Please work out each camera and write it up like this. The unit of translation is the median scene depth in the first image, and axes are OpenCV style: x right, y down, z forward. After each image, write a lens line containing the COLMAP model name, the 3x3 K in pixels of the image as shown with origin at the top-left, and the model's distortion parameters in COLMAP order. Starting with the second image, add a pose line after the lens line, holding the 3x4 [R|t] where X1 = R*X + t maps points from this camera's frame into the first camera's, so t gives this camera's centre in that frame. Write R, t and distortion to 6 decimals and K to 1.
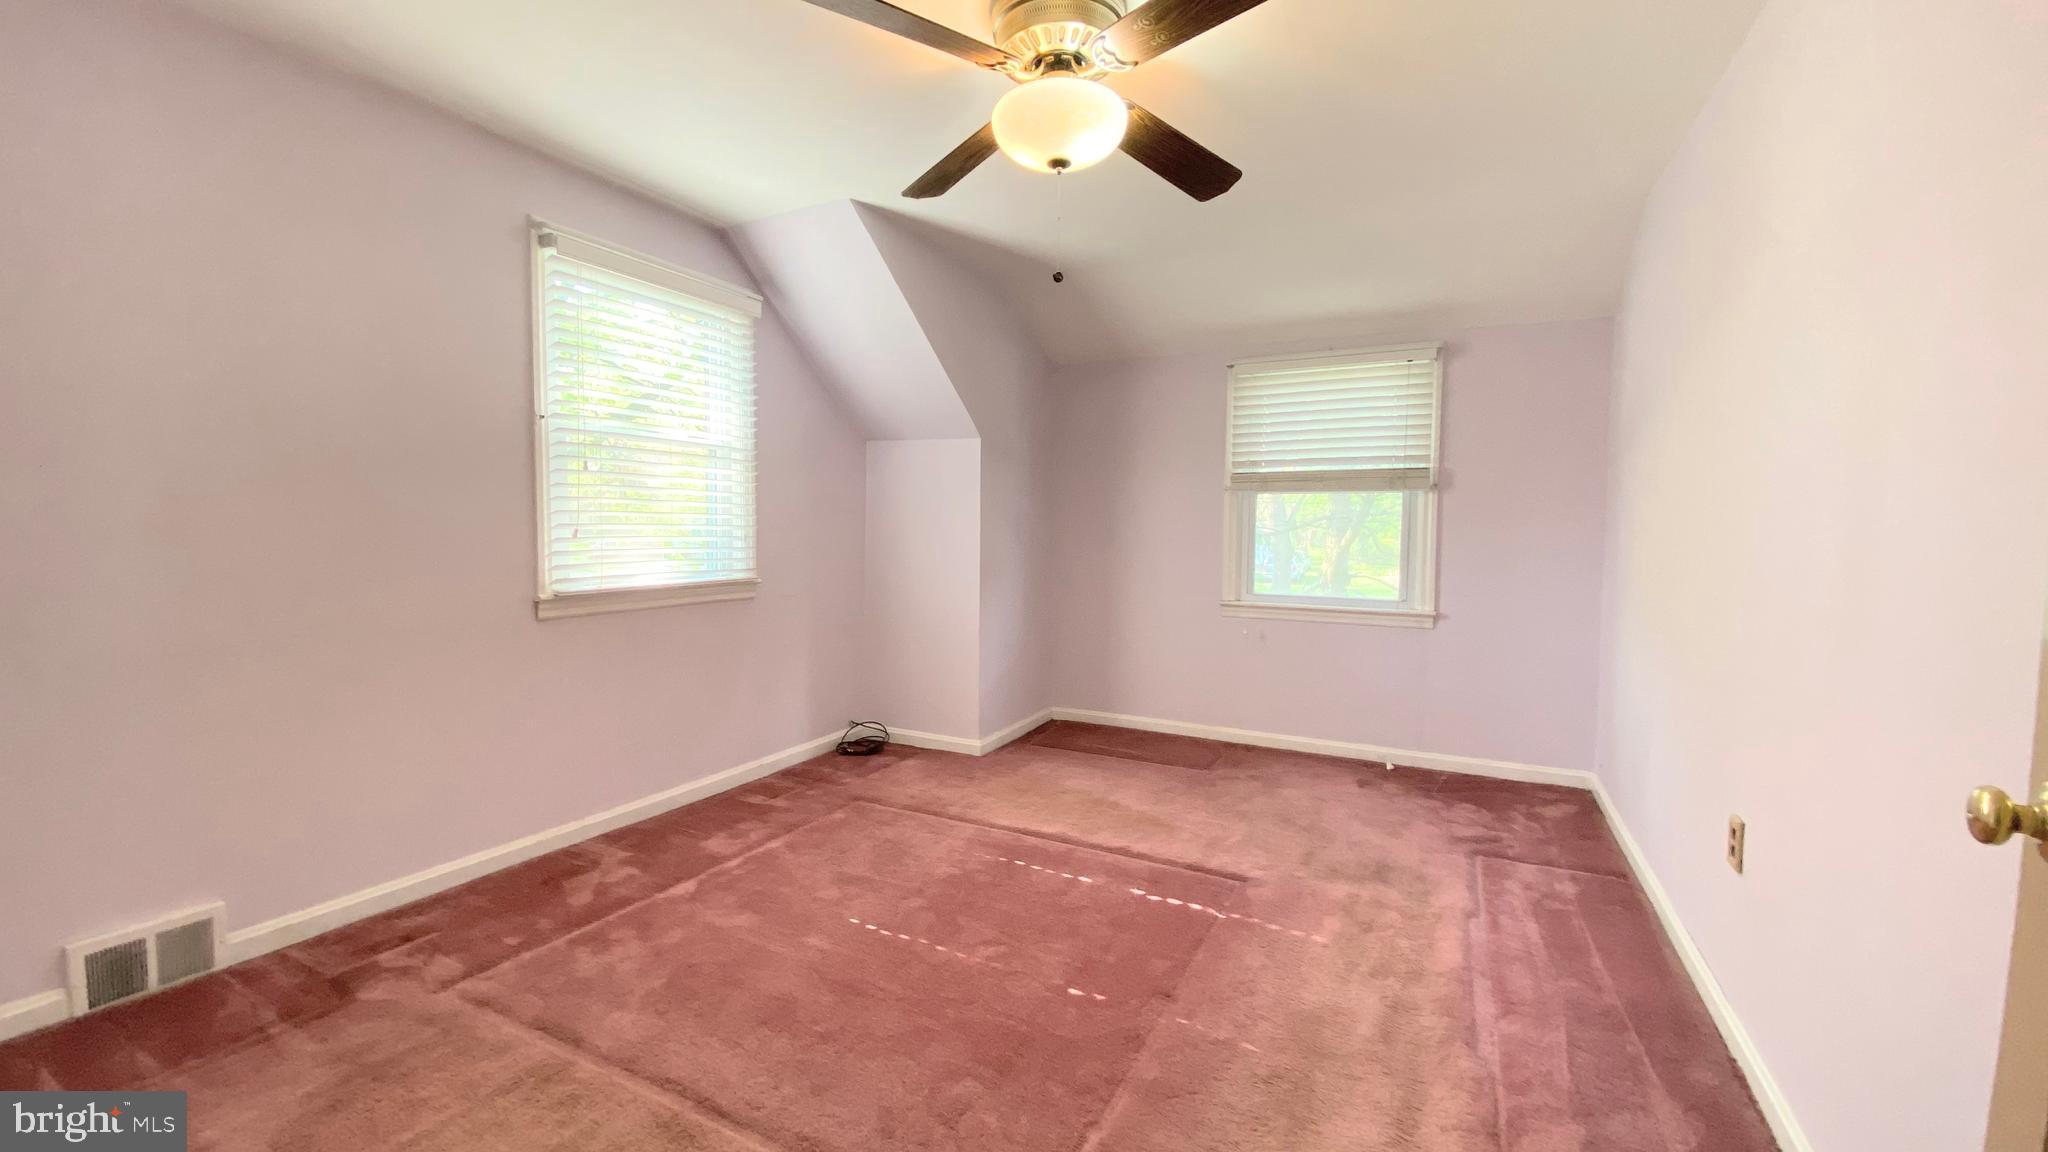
lens RADIAL K [[829.6, 0, 1017.9], [0, 829.6, 563.4], [0, 0, 1]] dist [0.056314, -0.047045]
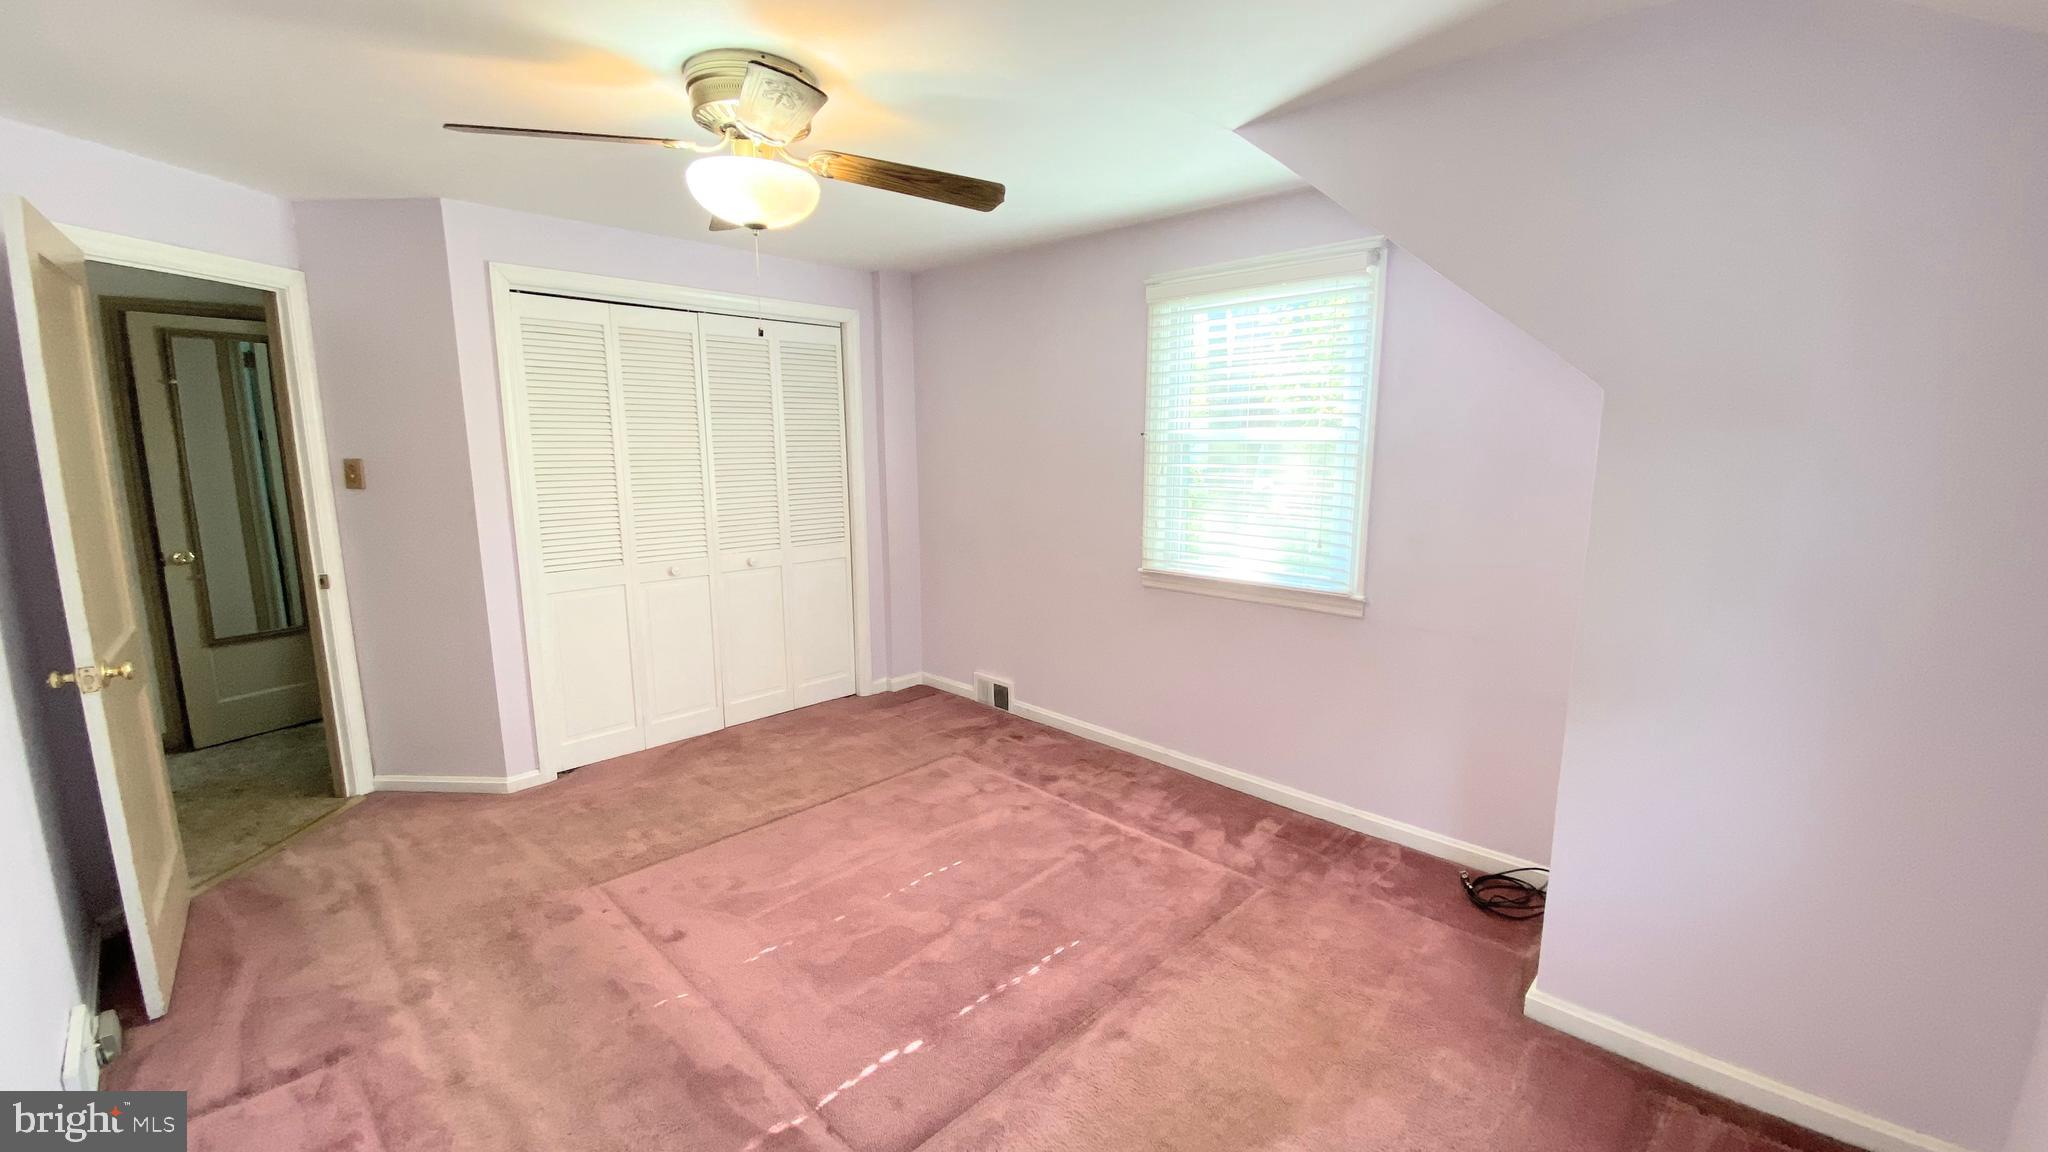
lens RADIAL K [[829.6, 0, 1017.9], [0, 829.6, 563.4], [0, 0, 1]] dist [0.056314, -0.047045]
pose [[-0.290675, 0.143173, -0.946050, 0.730194], [-0.047971, 0.985317, 0.163854, -0.175145], [0.955619, 0.093011, -0.279539, 1.155447]]
